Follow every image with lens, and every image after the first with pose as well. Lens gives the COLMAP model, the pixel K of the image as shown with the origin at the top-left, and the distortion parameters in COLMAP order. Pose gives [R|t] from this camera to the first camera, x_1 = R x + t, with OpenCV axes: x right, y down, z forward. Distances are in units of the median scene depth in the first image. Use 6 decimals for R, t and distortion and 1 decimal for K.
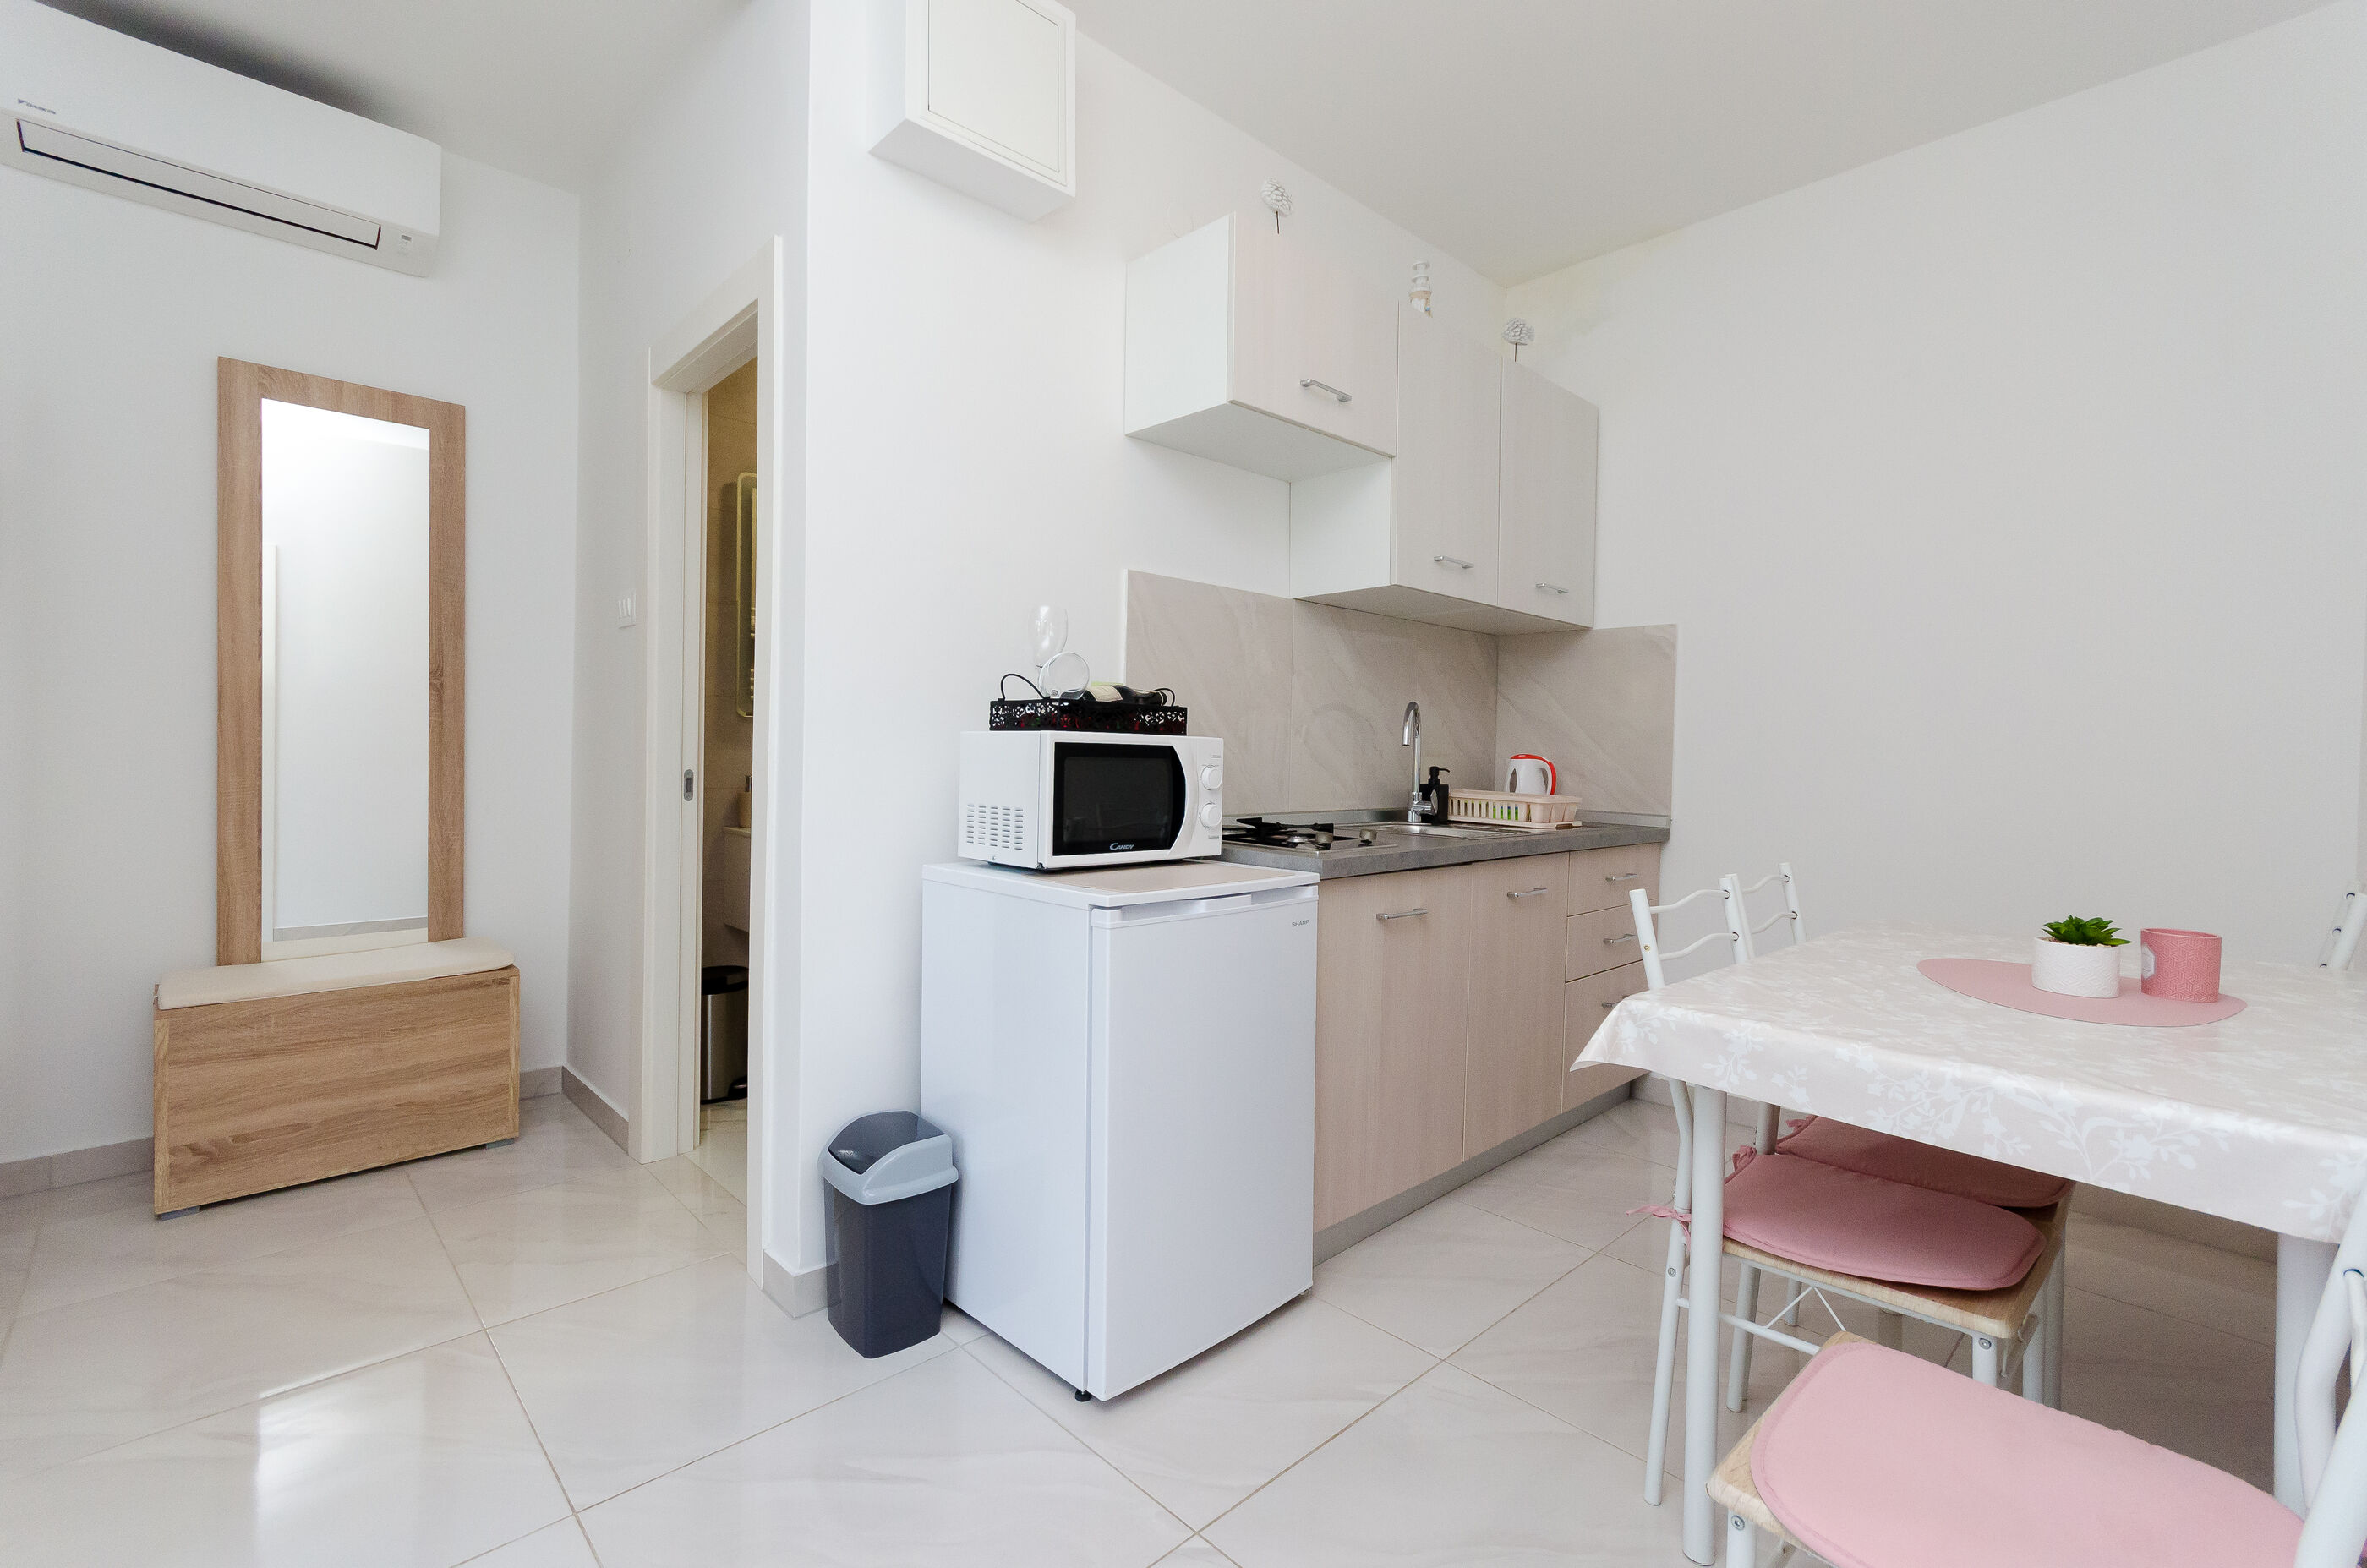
lens RADIAL K [[1149.7, 0, 1210.7], [0, 1149.7, 787.8], [0, 0, 1]] dist [-0.003955, -0.000257]
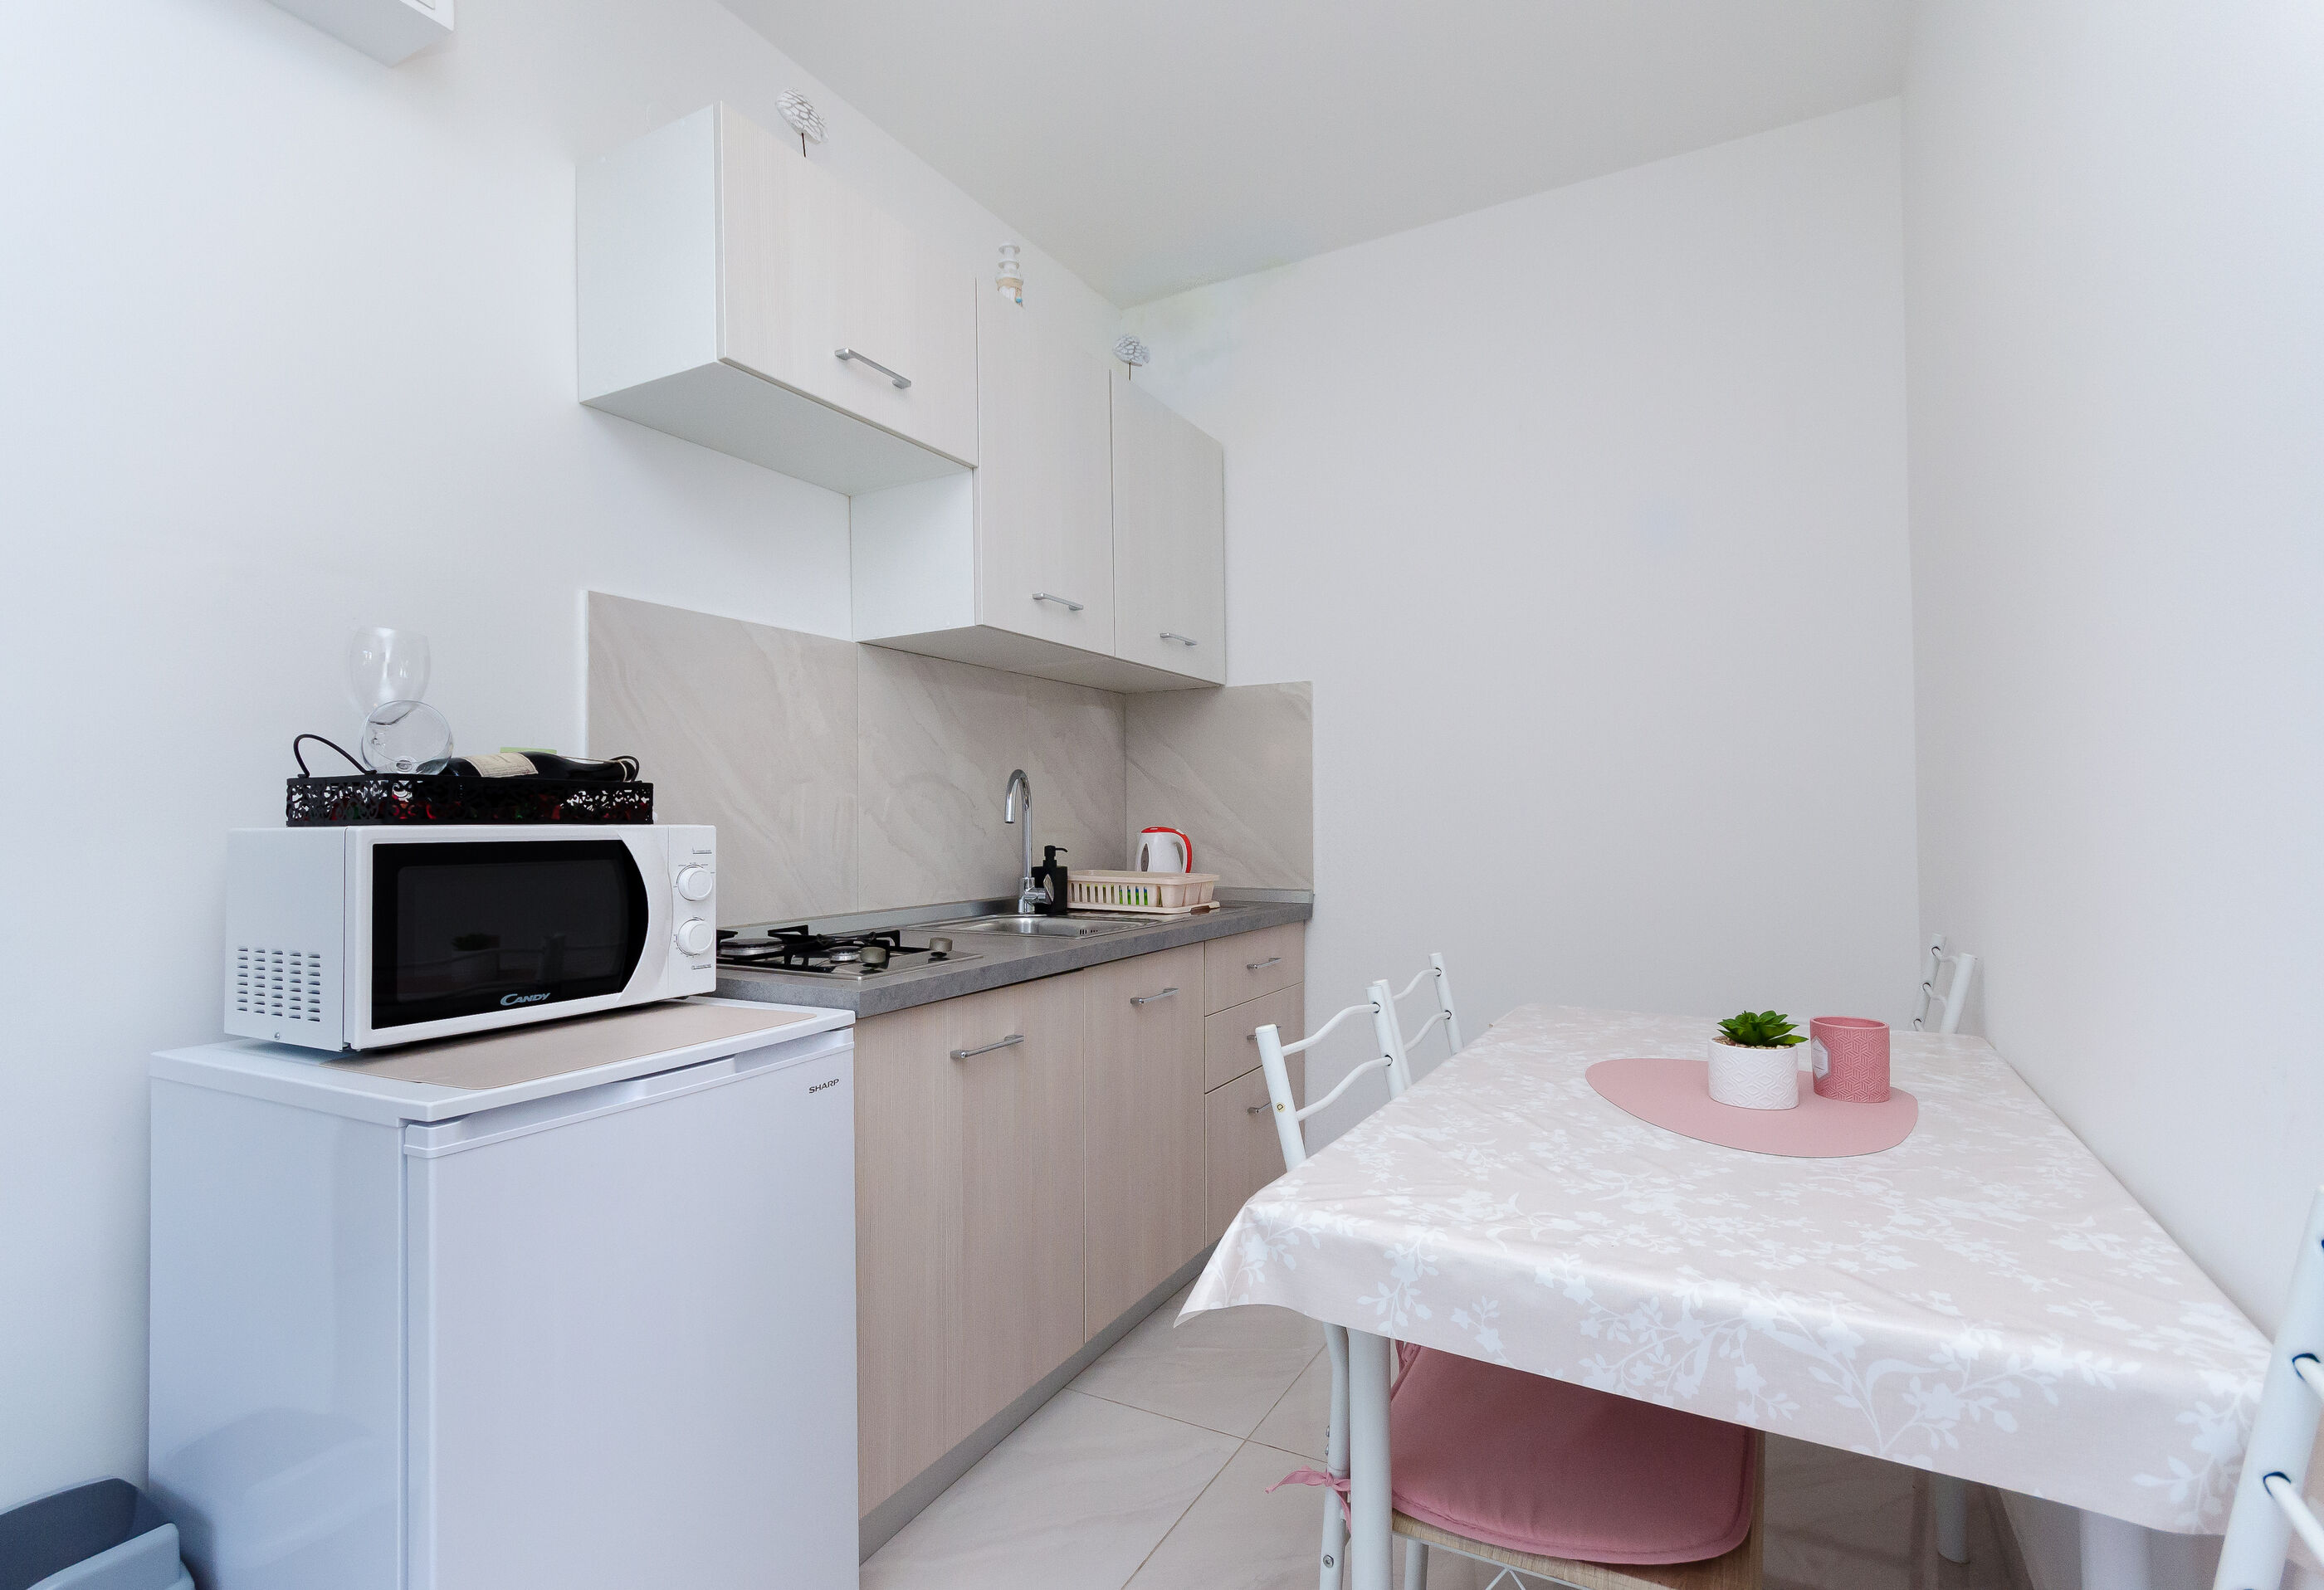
lens RADIAL K [[1120.1, 0, 1285.4], [0, 1120.1, 811.9], [0, 0, 1]] dist [0.002220, 0.000354]
pose [[0.938233, -0.025640, 0.345052, 0.101268], [0.037591, 0.998901, -0.027987, -0.018872], [-0.343956, 0.039229, 0.938166, 0.231770]]
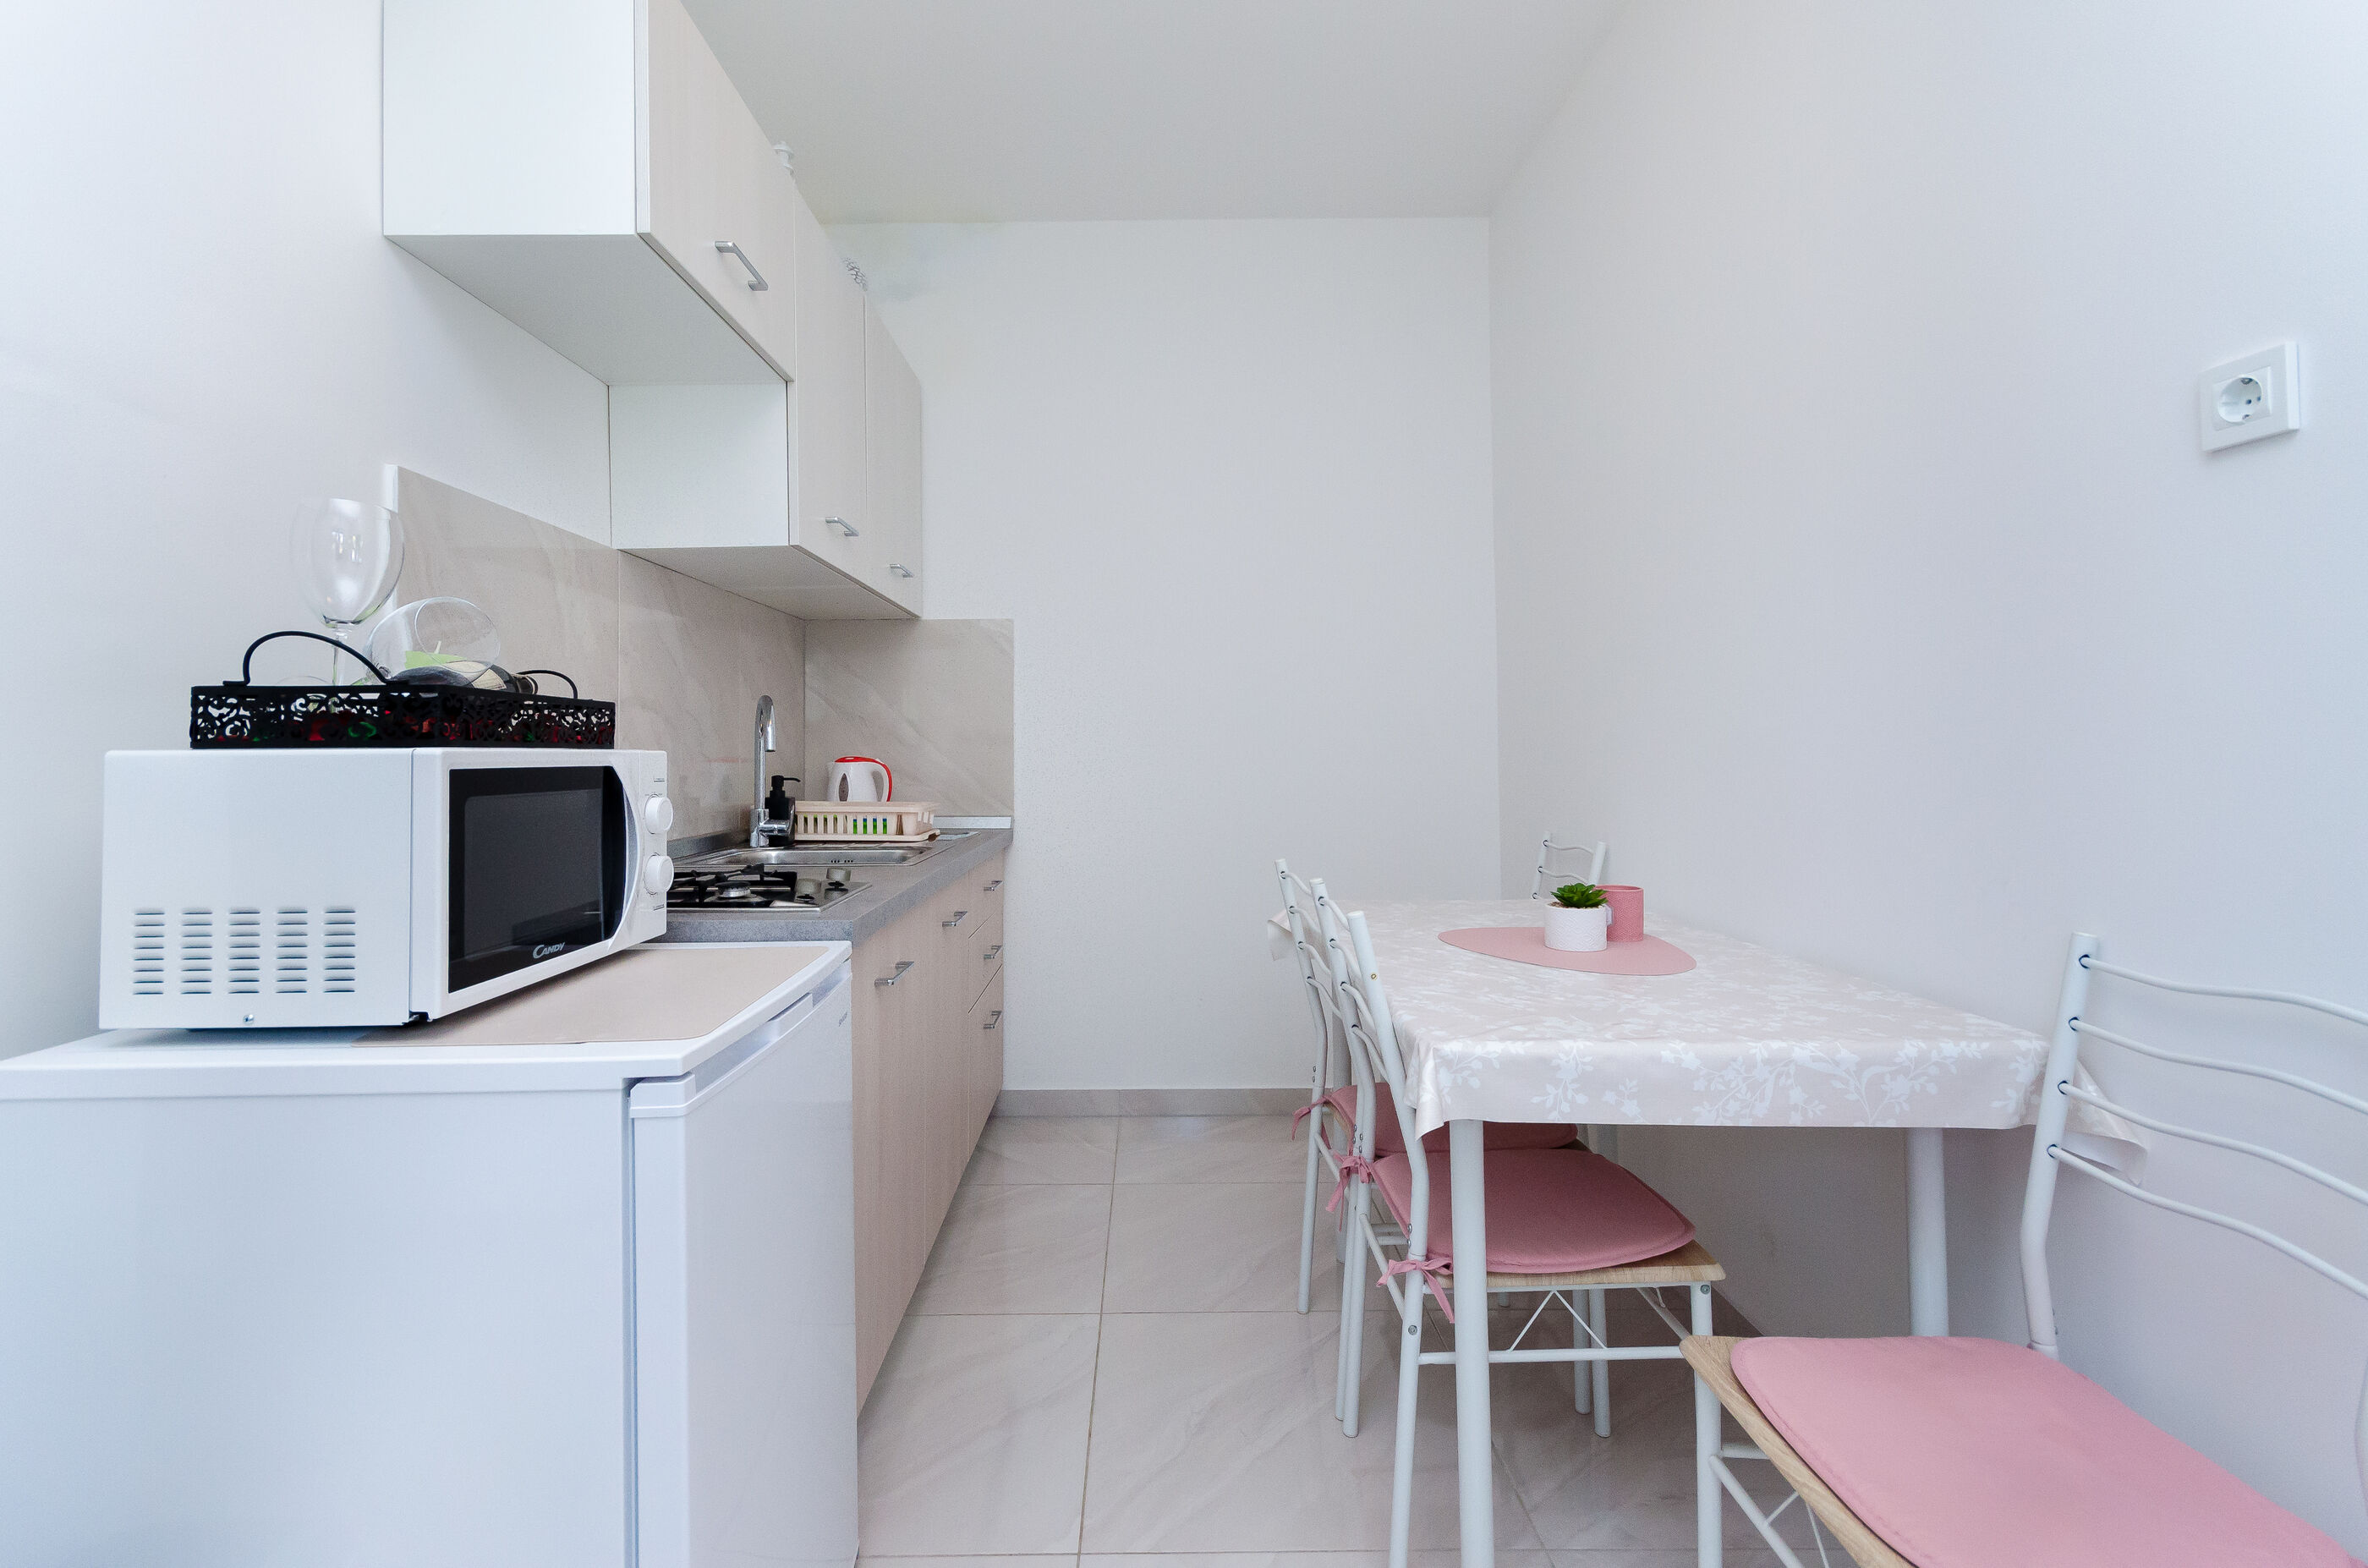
lens RADIAL K [[1077.8, 0, 1204.1], [0, 1077.8, 742.2], [0, 0, 1]] dist [-0.000317, 0.000170]
pose [[0.663967, -0.019631, 0.747504, -0.236005], [0.042449, 0.999033, -0.011469, -0.028008], [-0.746556, 0.039346, 0.664158, 0.374257]]
